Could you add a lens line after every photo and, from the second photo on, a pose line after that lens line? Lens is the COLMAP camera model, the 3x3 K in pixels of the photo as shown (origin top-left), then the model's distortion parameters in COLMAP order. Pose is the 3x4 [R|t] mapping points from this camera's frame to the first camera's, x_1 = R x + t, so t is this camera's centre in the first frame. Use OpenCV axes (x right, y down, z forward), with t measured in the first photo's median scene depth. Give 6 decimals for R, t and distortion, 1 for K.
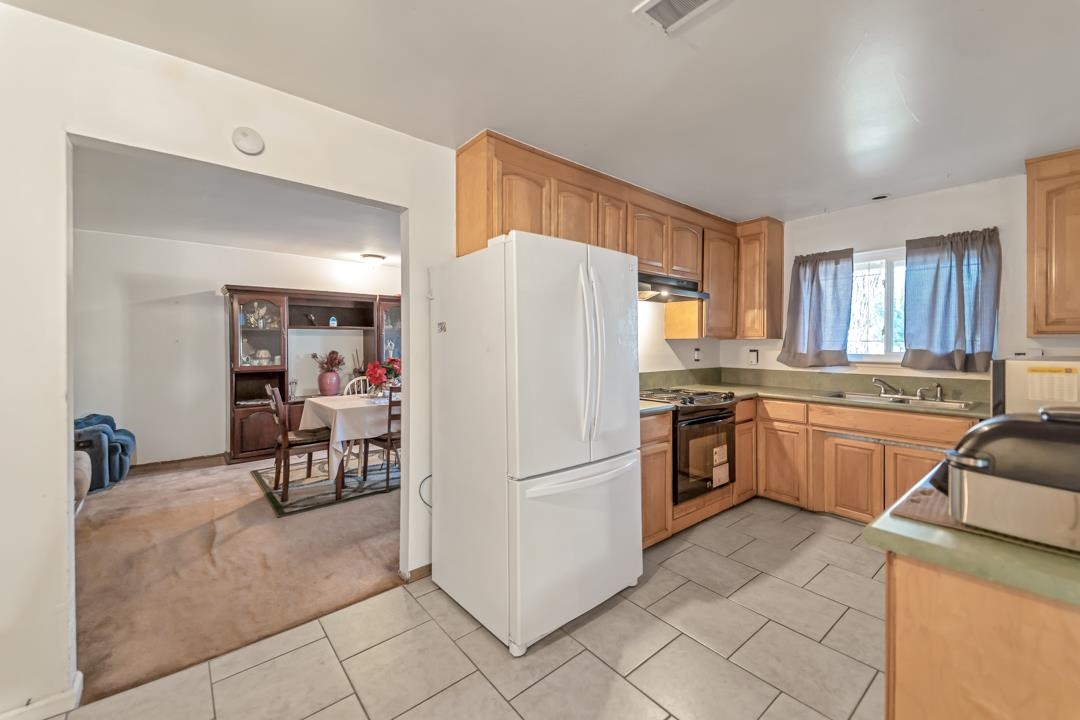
lens RADIAL K [[390.4, 0, 535.2], [0, 390.4, 346.6], [0, 0, 1]] dist [-0.000378, -0.000231]
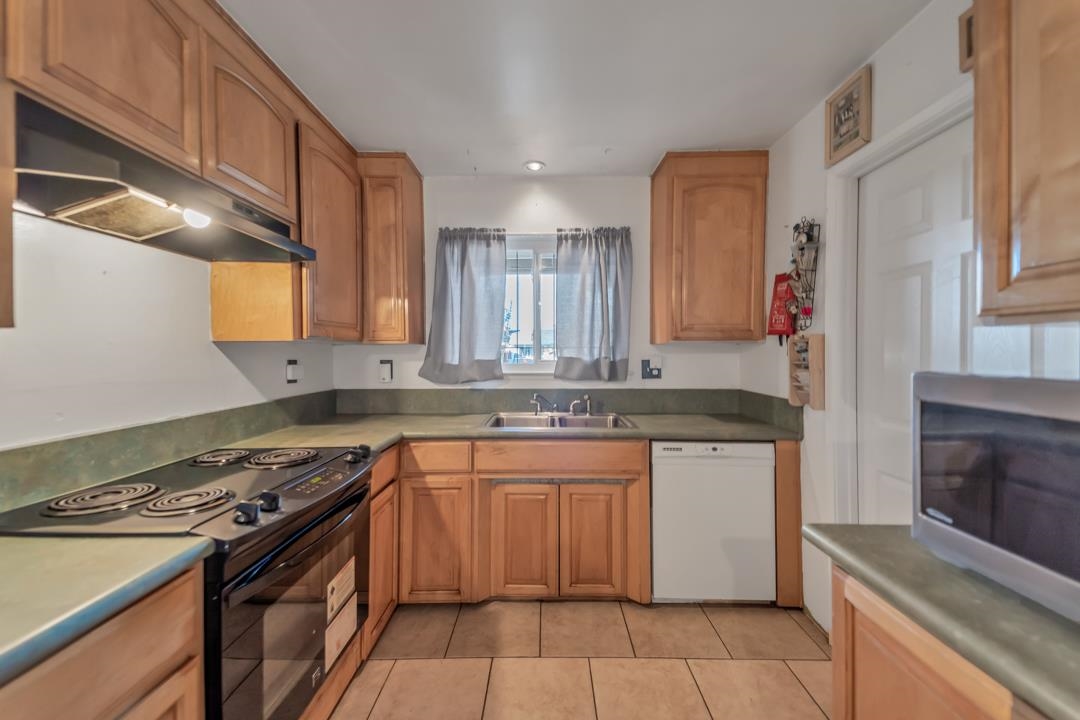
lens RADIAL K [[419.7, 0, 536.7], [0, 419.7, 353.8], [0, 0, 1]] dist [0.062729, -0.000107]
pose [[0.614690, -0.009002, 0.788717, 0.188482], [0.007839, 0.999955, 0.005304, -0.005218], [-0.788730, 0.002923, 0.614733, 0.444928]]
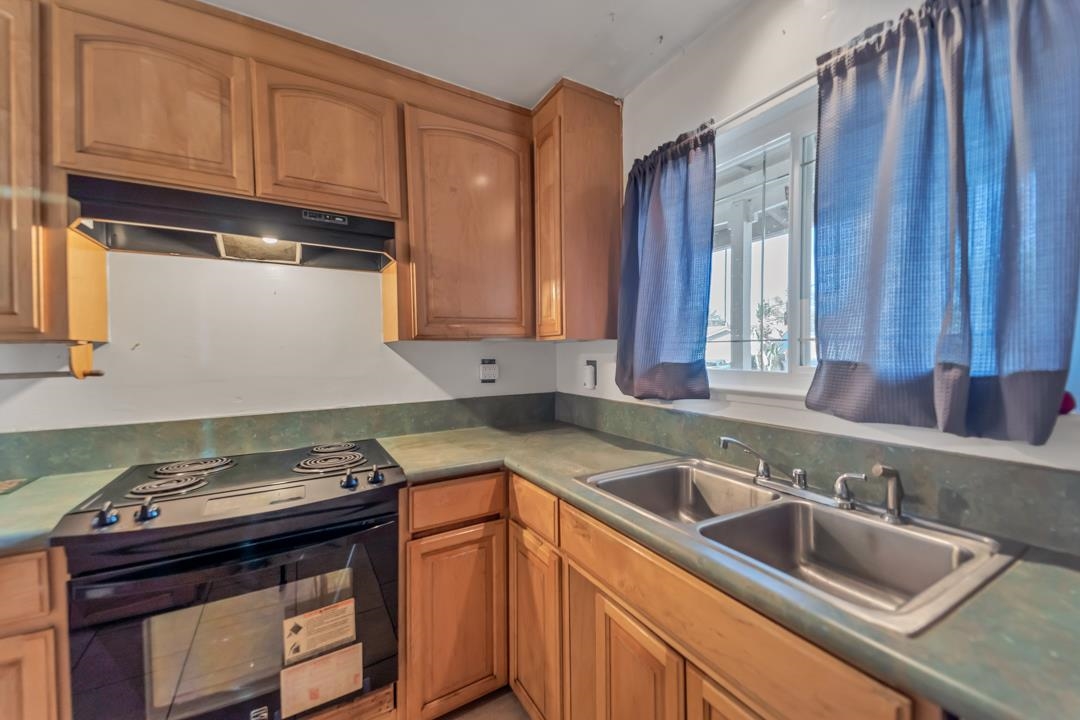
lens RADIAL K [[428.8, 0, 543.2], [0, 428.8, 355.8], [0, 0, 1]] dist [0.046266, -0.000186]
pose [[0.993395, -0.013642, -0.113929, 0.693325], [0.014709, 0.999855, 0.008527, -0.004428], [0.113796, -0.010147, 0.993452, 0.525735]]
